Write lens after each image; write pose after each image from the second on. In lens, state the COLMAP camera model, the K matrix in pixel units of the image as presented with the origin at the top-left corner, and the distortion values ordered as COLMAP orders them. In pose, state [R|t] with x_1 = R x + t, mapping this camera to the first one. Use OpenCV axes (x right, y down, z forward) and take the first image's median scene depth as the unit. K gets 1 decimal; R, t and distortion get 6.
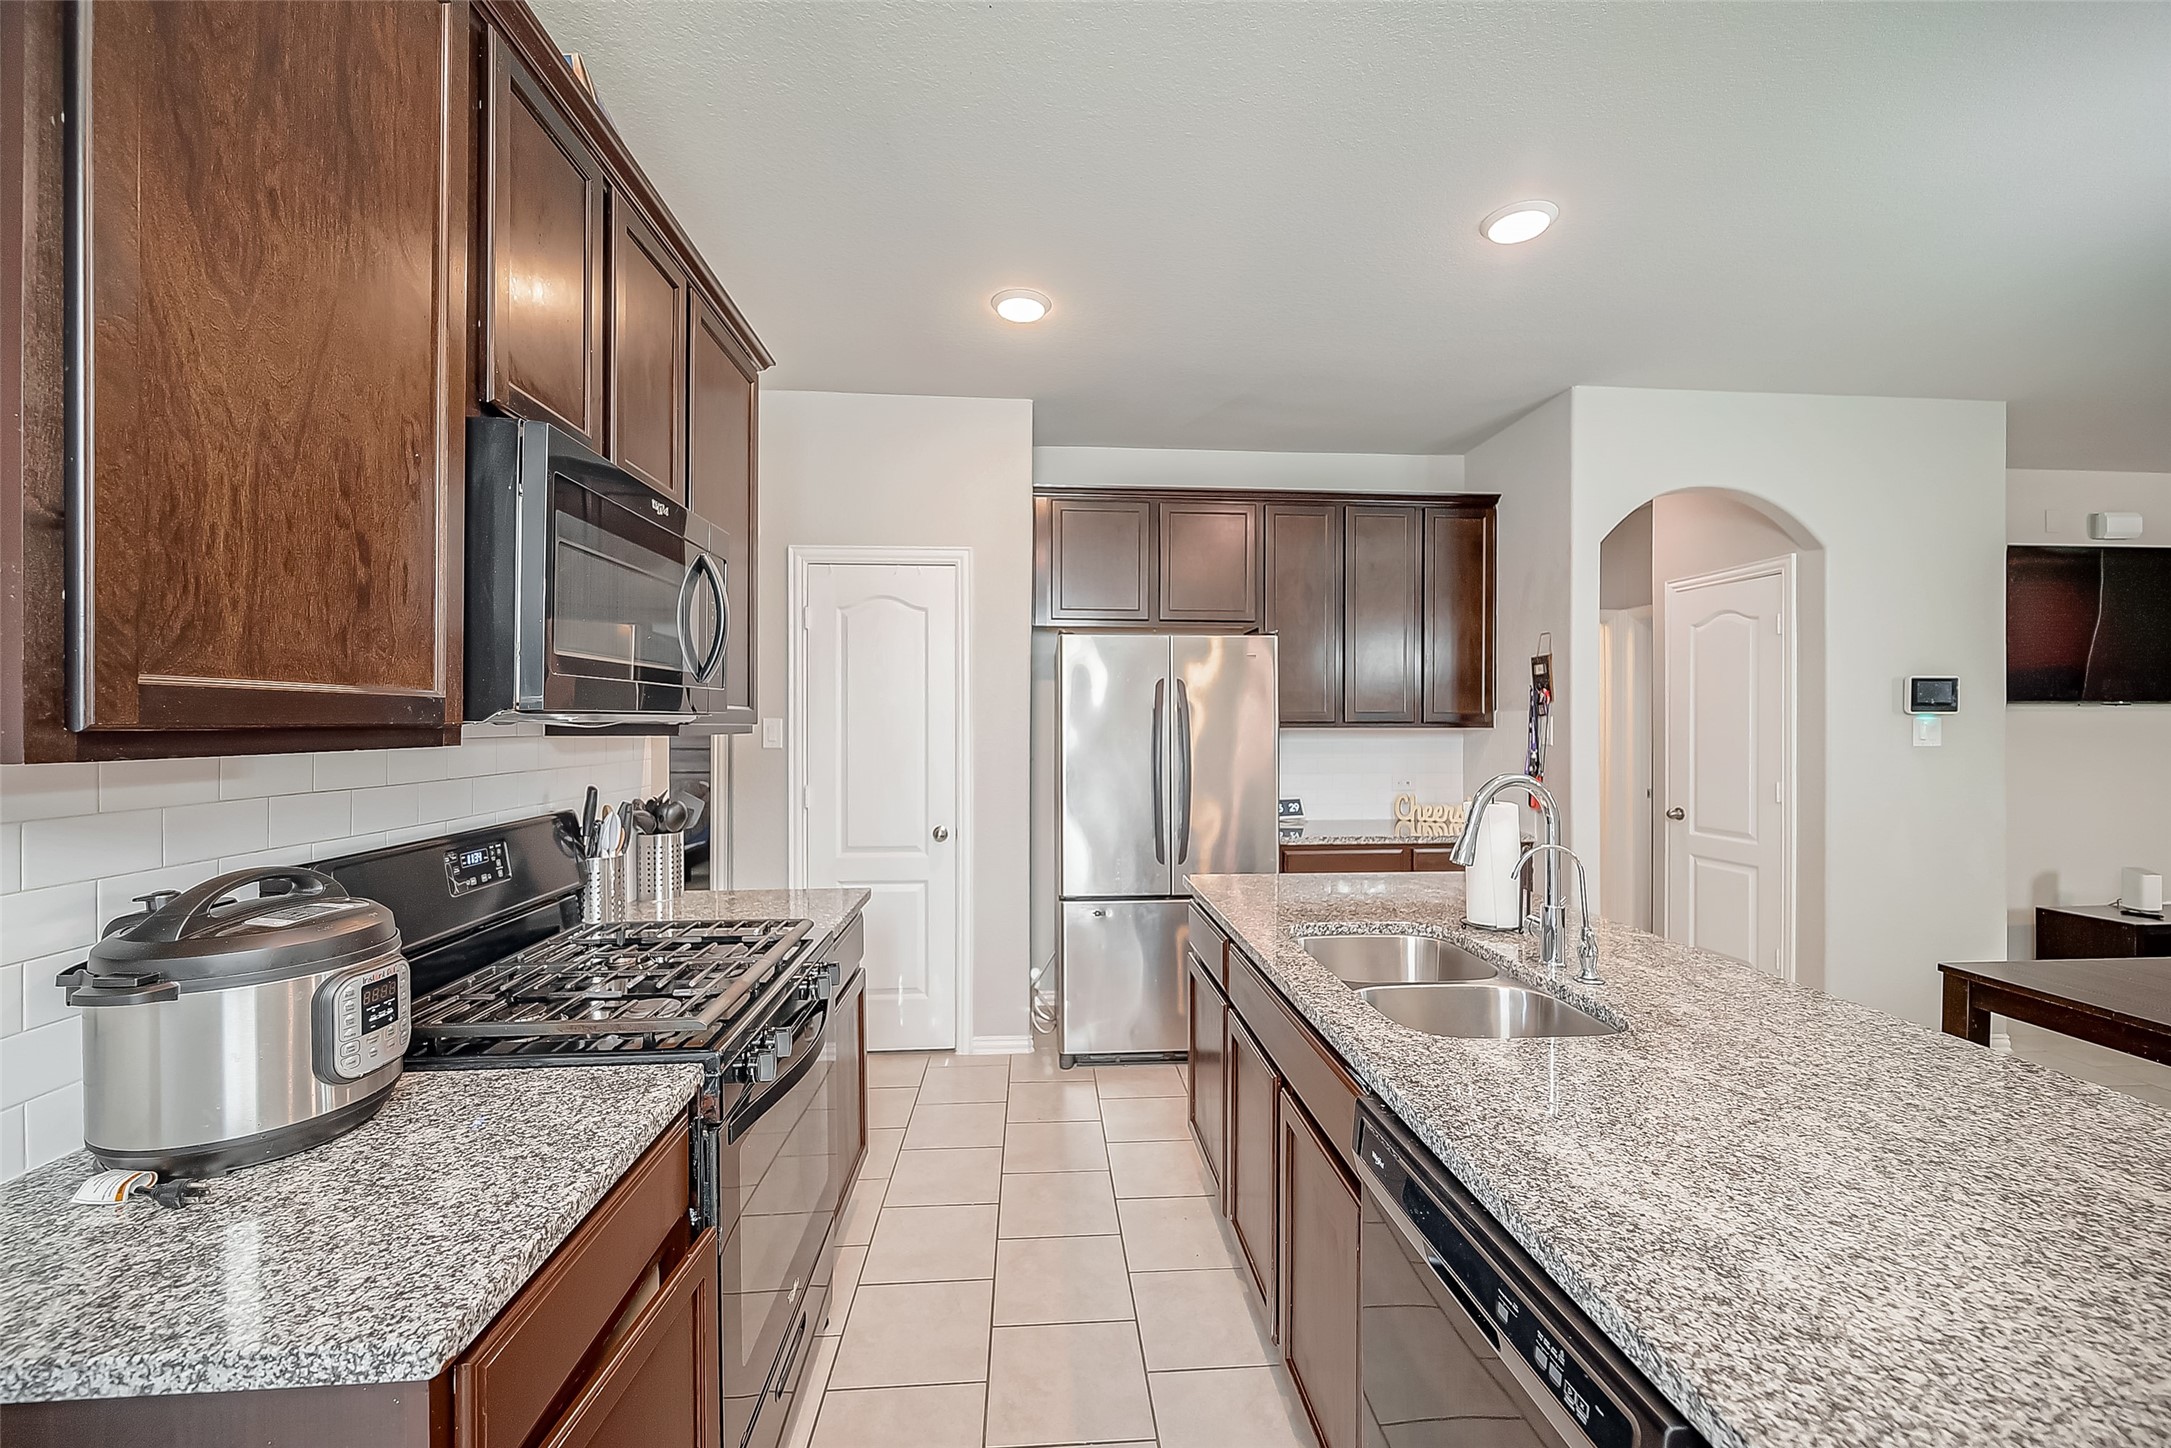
lens RADIAL K [[864.6, 0, 1093.5], [0, 864.6, 723.7], [0, 0, 1]] dist [0.000113, -0.000032]
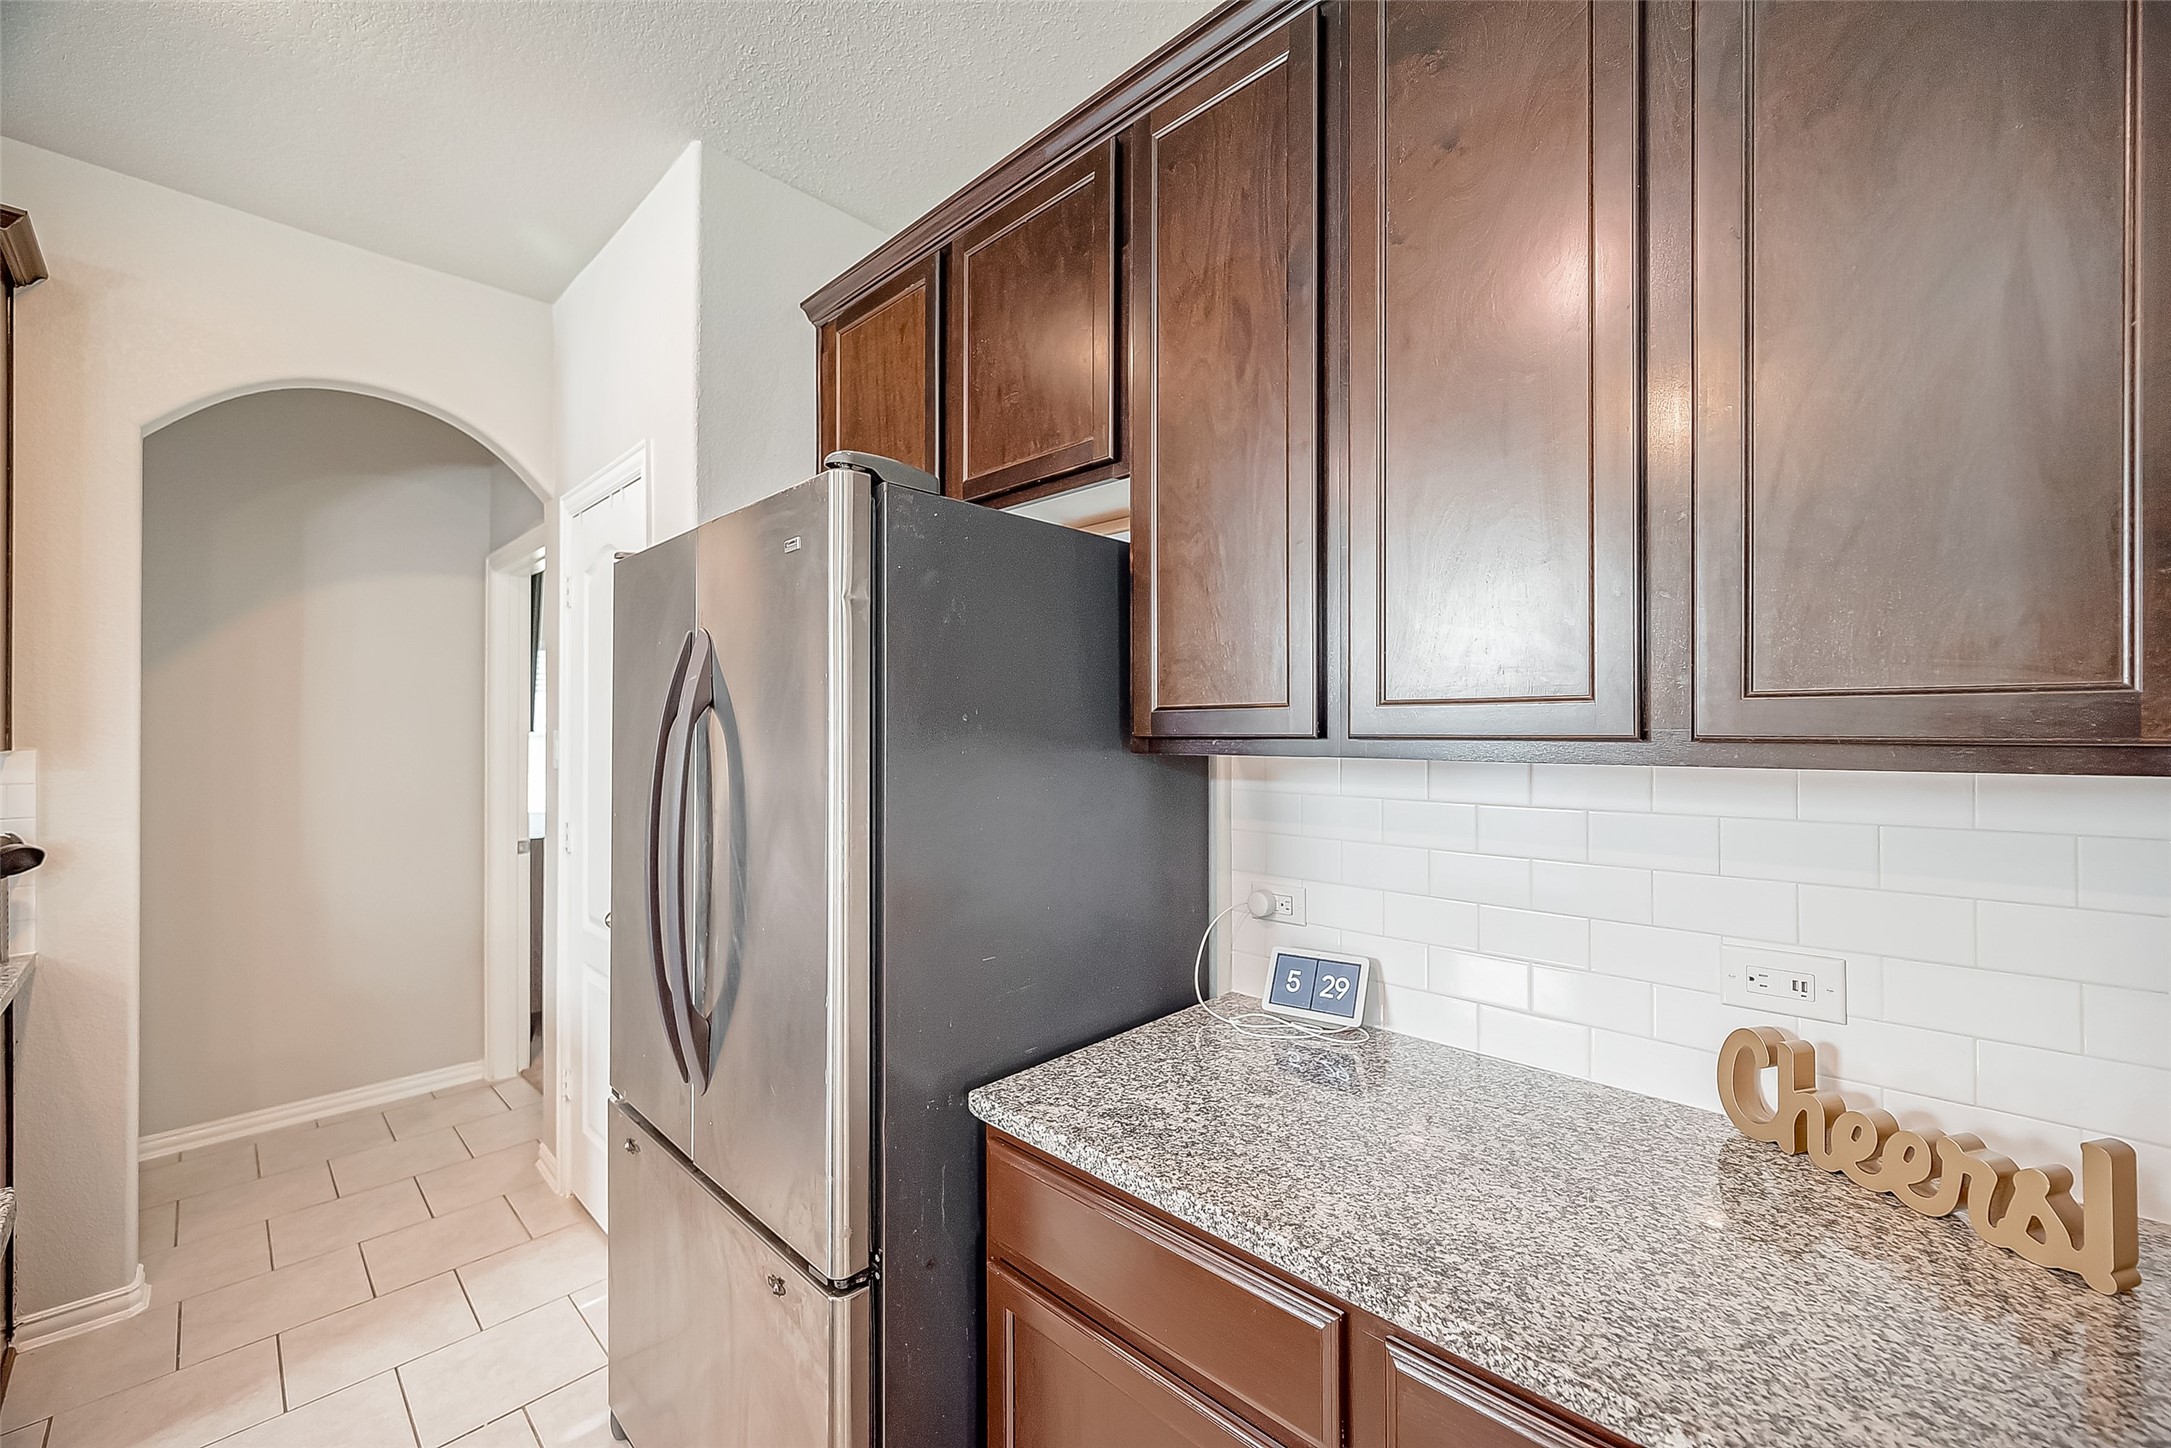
lens RADIAL K [[855.4, 0, 1090.7], [0, 855.4, 727.7], [0, 0, 1]] dist [0.000429, 0.000051]
pose [[0.666371, -0.003096, -0.745614, 0.928635], [-0.001032, 0.999987, -0.005075, -0.007206], [0.745619, 0.004151, 0.666359, 1.559530]]
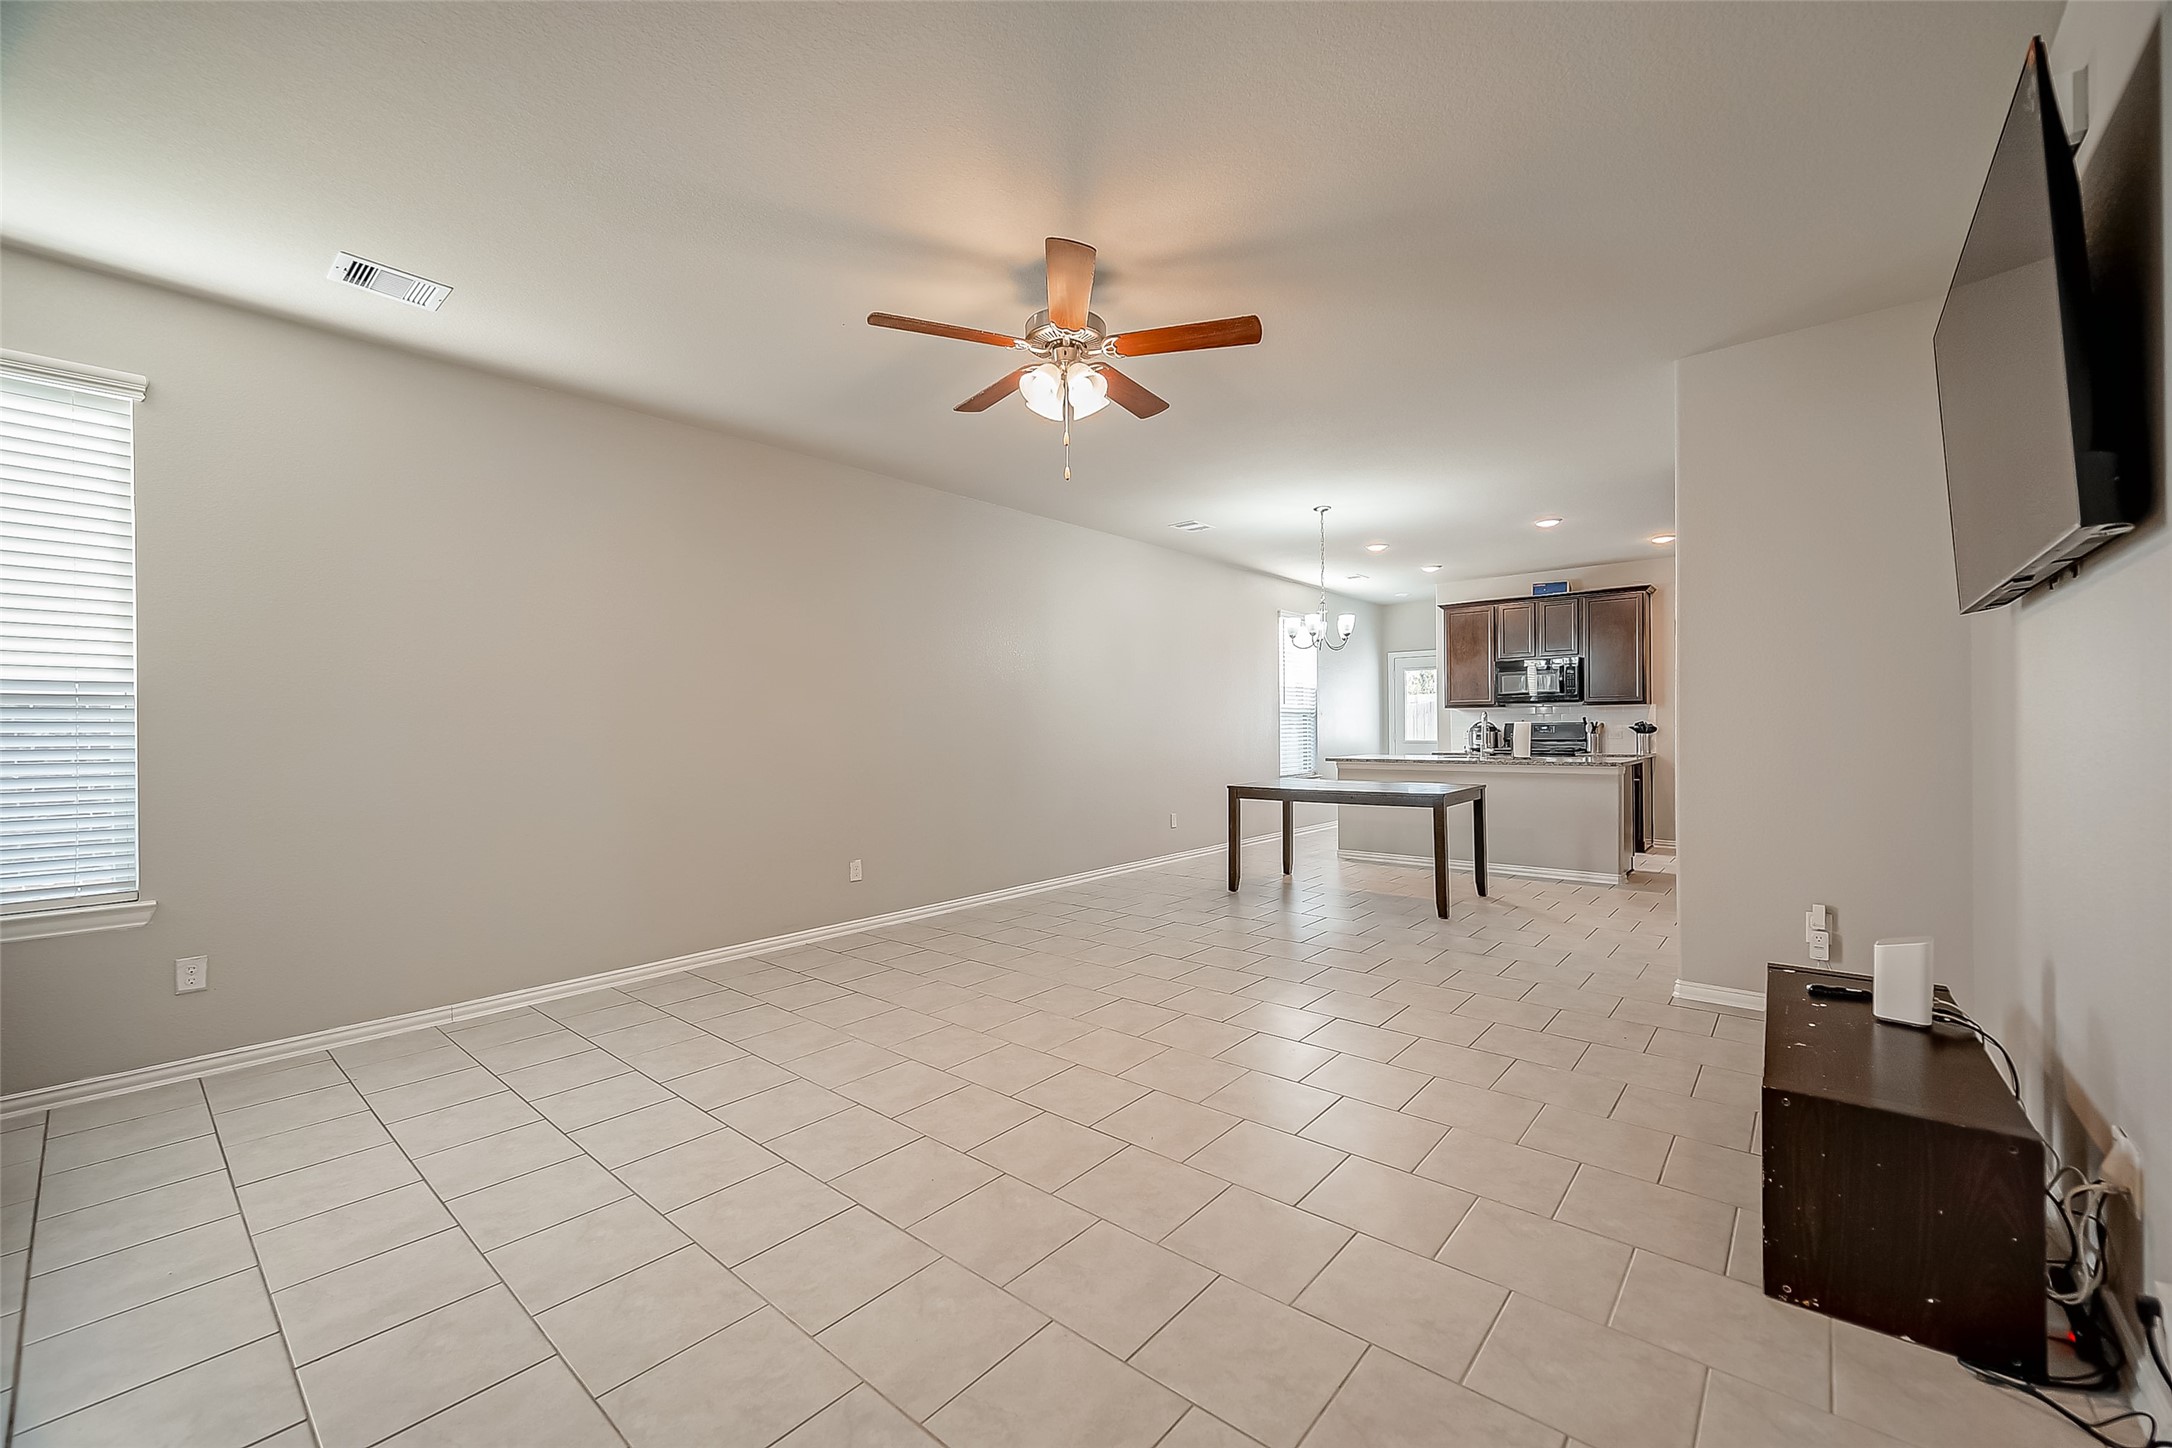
lens RADIAL K [[845.8, 0, 1086.0], [0, 845.8, 724.0], [0, 0, 1]] dist [-0.003000, -0.000250]
pose [[-0.707494, 0.001156, -0.706718, 4.266355], [0.006925, 0.999962, -0.005297, 0.112446], [0.706685, -0.008641, -0.707475, 2.264570]]
